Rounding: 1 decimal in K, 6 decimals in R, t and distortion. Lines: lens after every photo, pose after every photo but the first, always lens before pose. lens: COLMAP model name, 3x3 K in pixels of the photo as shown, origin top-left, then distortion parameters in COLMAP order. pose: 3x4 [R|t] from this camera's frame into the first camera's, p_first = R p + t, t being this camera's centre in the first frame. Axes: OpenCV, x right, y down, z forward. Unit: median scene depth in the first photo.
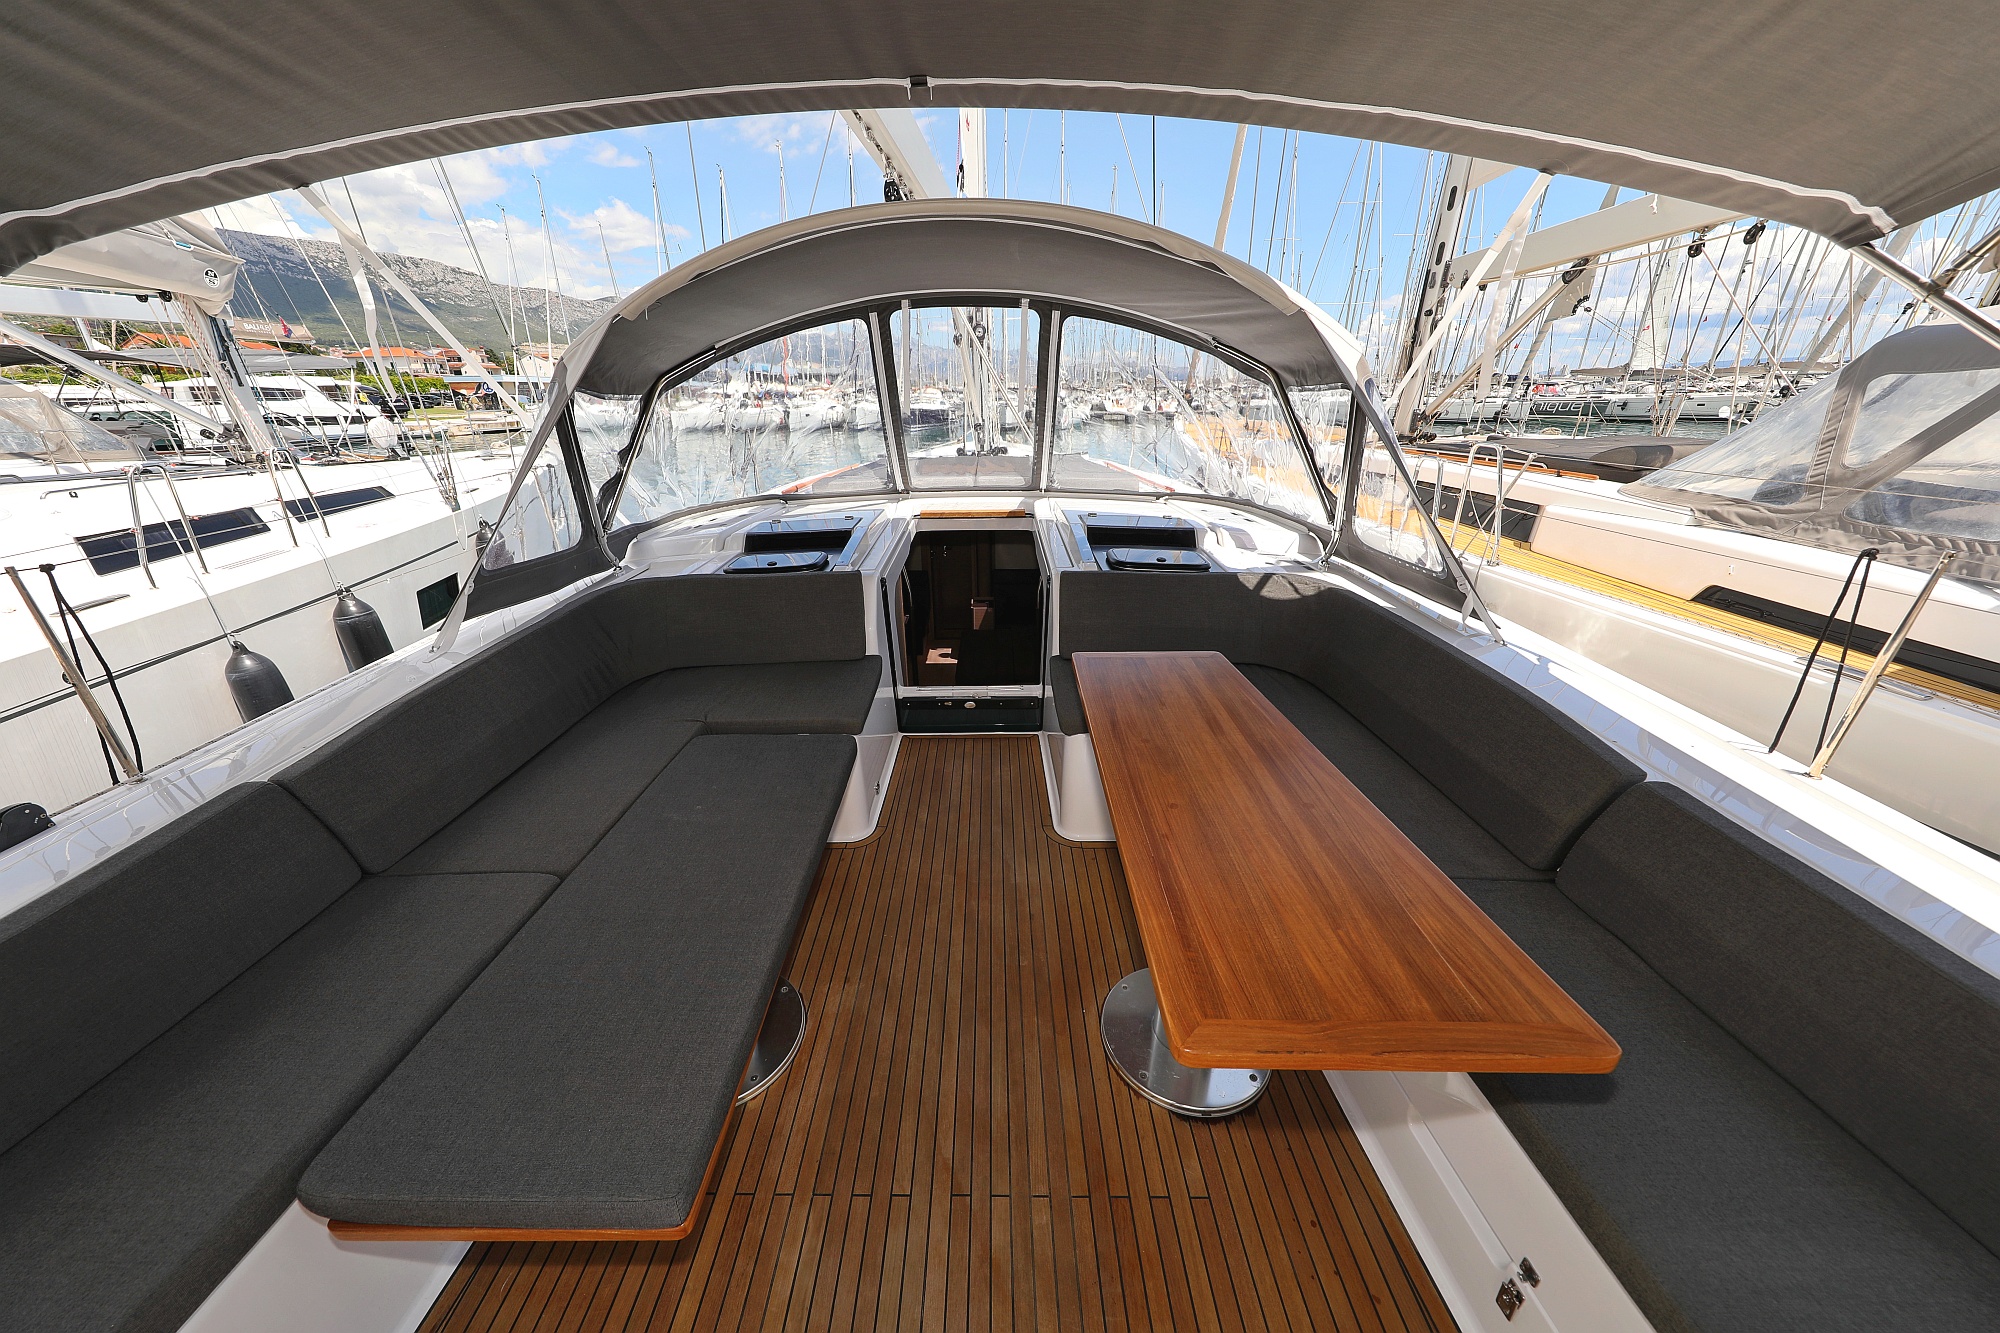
lens RADIAL K [[695.0, 0, 981.0], [0, 695.0, 698.4], [0, 0, 1]] dist [0.002491, 0.000086]
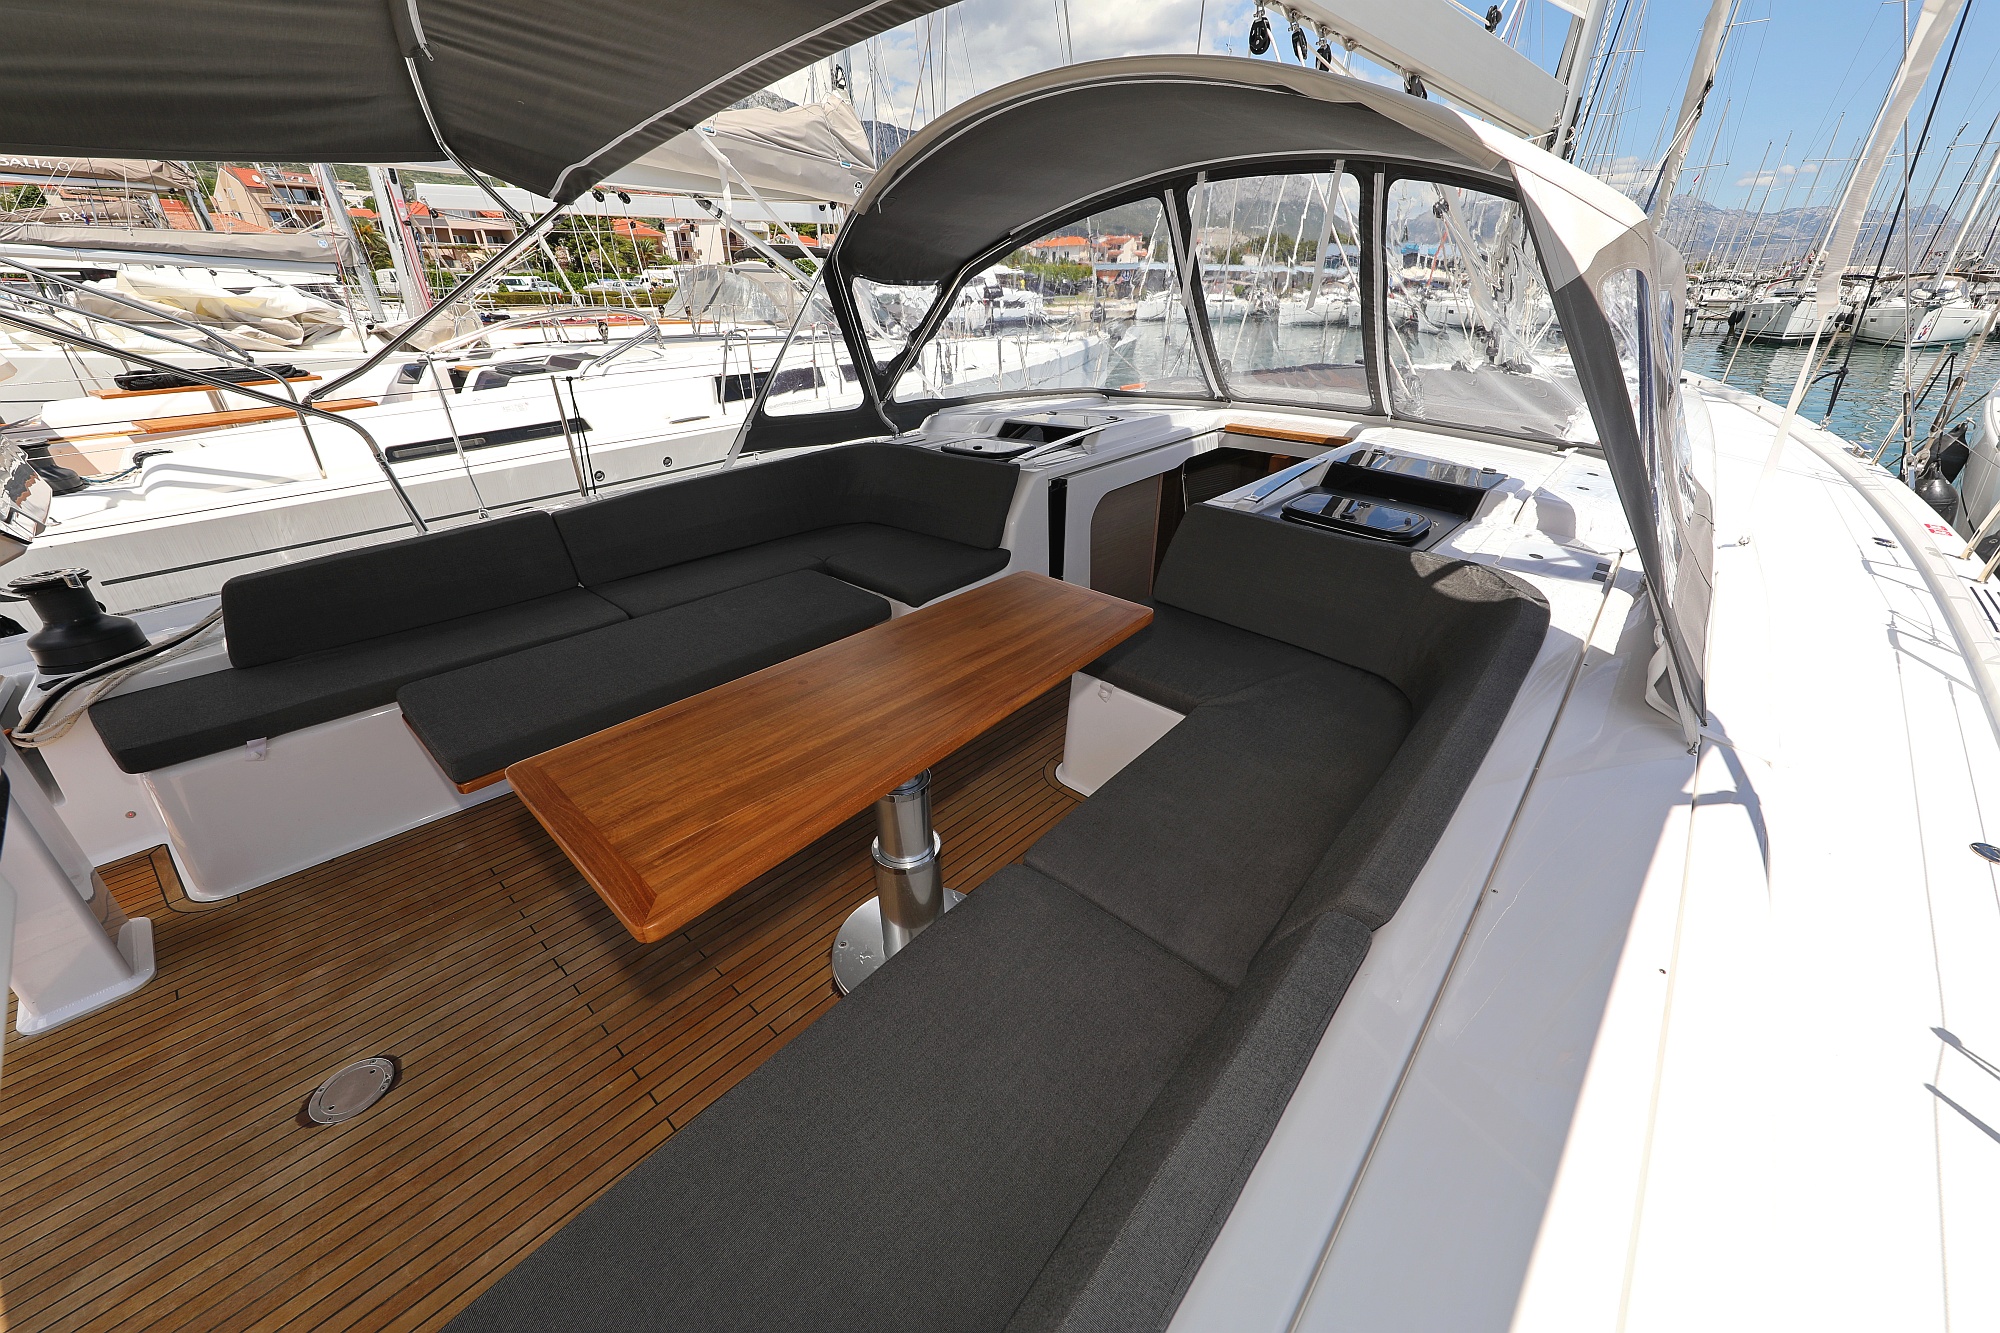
lens RADIAL K [[774.3, 0, 983.0], [0, 774.3, 703.0], [0, 0, 1]] dist [-0.011180, 0.001035]
pose [[0.721334, 0.338839, -0.604042, 0.501167], [-0.285697, 0.940065, 0.186159, -0.048365], [0.630916, 0.038290, 0.774906, 0.103600]]
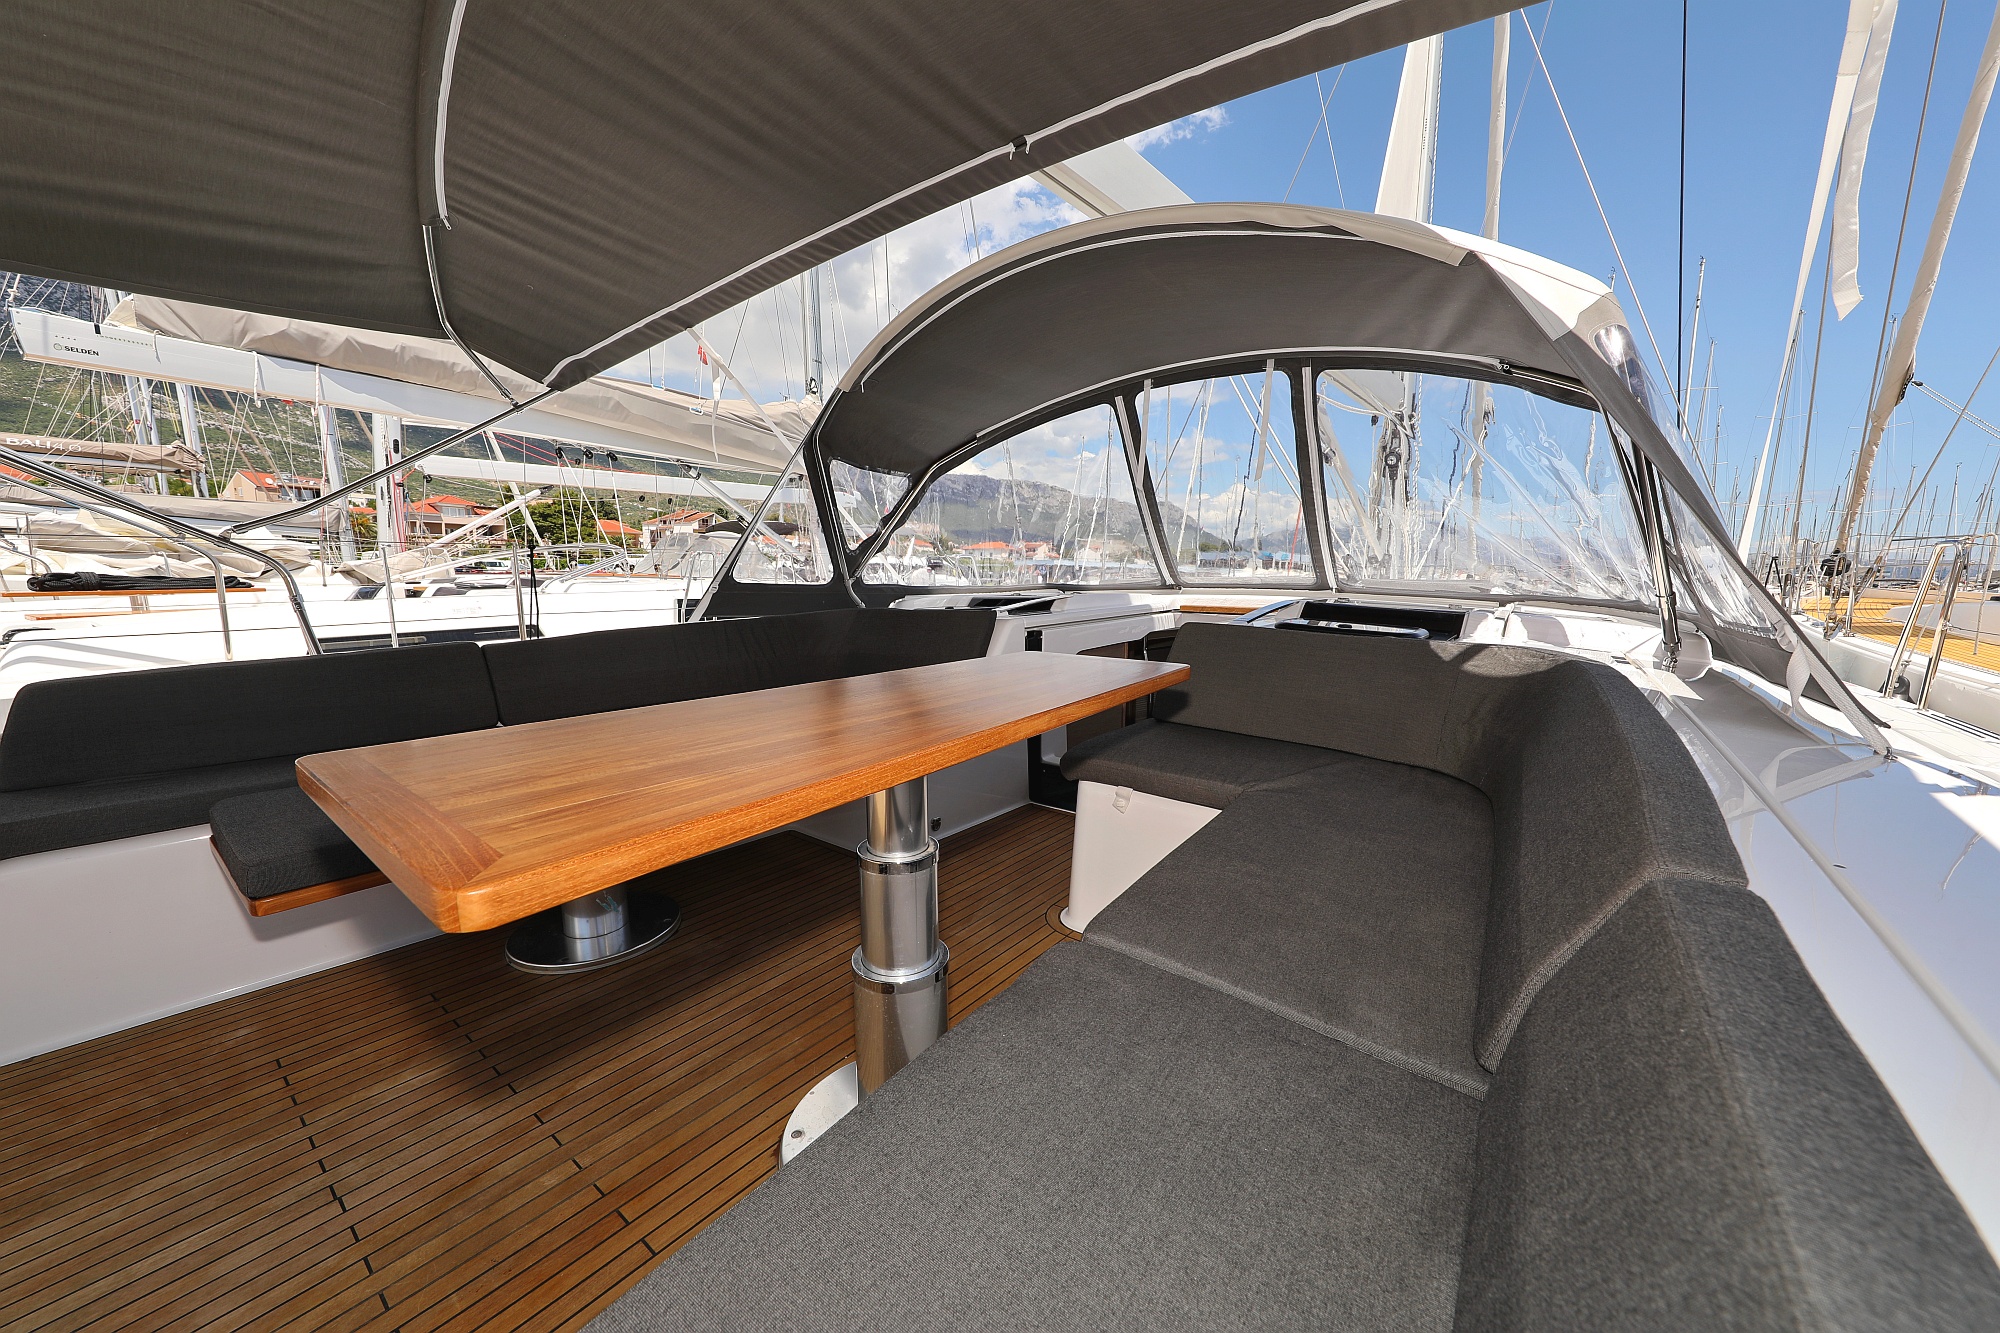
lens RADIAL K [[742.2, 0, 989.1], [0, 742.2, 686.0], [0, 0, 1]] dist [-0.001894, -0.000334]
pose [[0.781290, 0.110186, -0.614366, 0.414339], [-0.276491, 0.943550, -0.182389, 0.096522], [0.559588, 0.312366, 0.767651, 0.193166]]
